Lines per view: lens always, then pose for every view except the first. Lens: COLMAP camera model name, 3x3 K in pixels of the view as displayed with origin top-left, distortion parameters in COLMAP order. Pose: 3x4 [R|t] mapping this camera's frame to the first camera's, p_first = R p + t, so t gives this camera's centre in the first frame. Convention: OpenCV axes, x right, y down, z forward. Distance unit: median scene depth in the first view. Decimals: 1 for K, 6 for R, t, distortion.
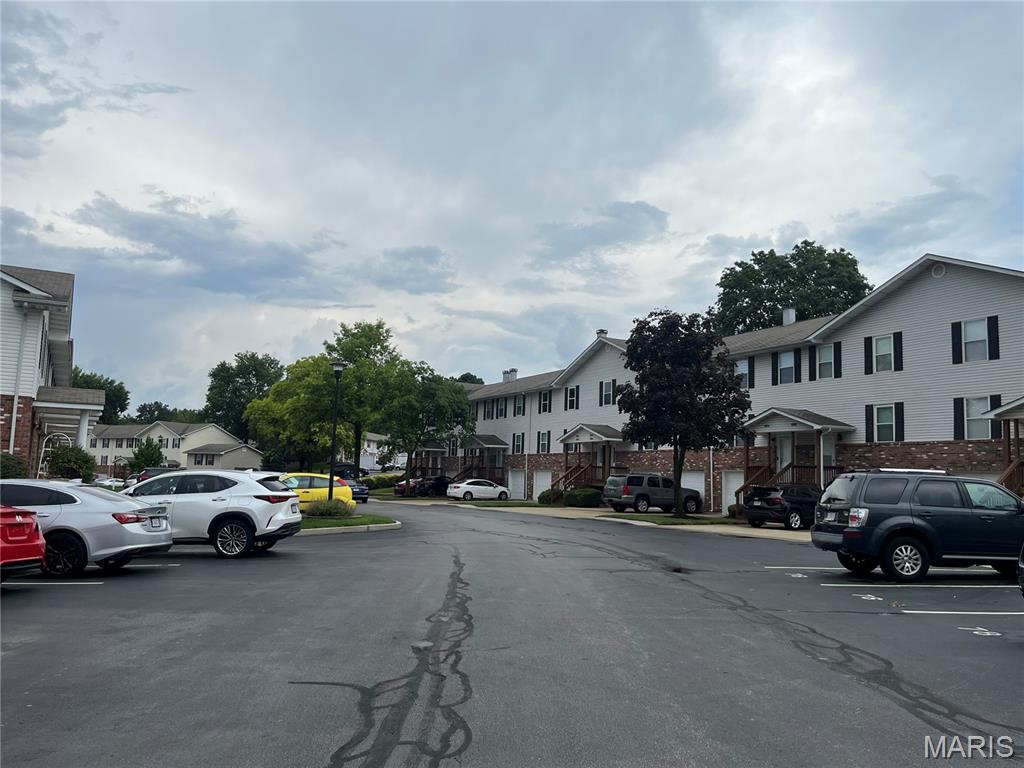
lens RADIAL K [[965.9, 0, 512.0], [0, 965.9, 384.0], [0, 0, 1]] dist [0.091124, -0.000669]
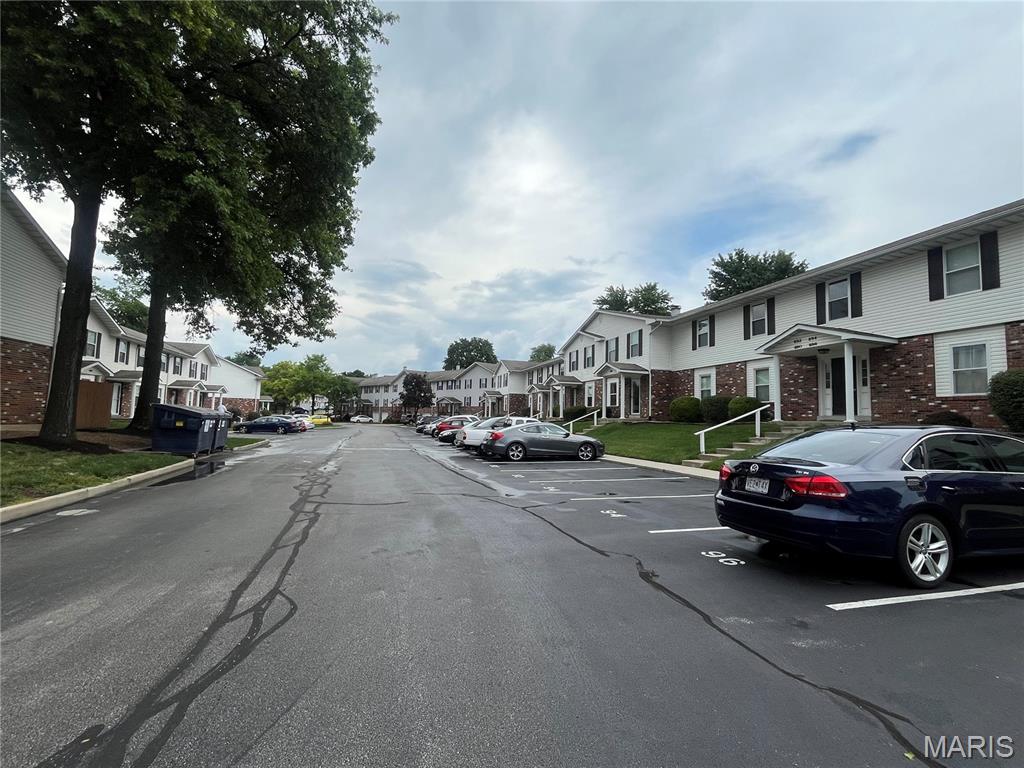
lens RADIAL K [[466.0, 0, 512.0], [0, 466.0, 384.0], [0, 0, 1]] dist [0.037428, 0.000018]
pose [[0.962720, 0.011308, 0.270263, 0.018629], [-0.021117, 0.999219, 0.033413, -0.053498], [-0.269674, -0.037875, 0.962207, -0.482015]]
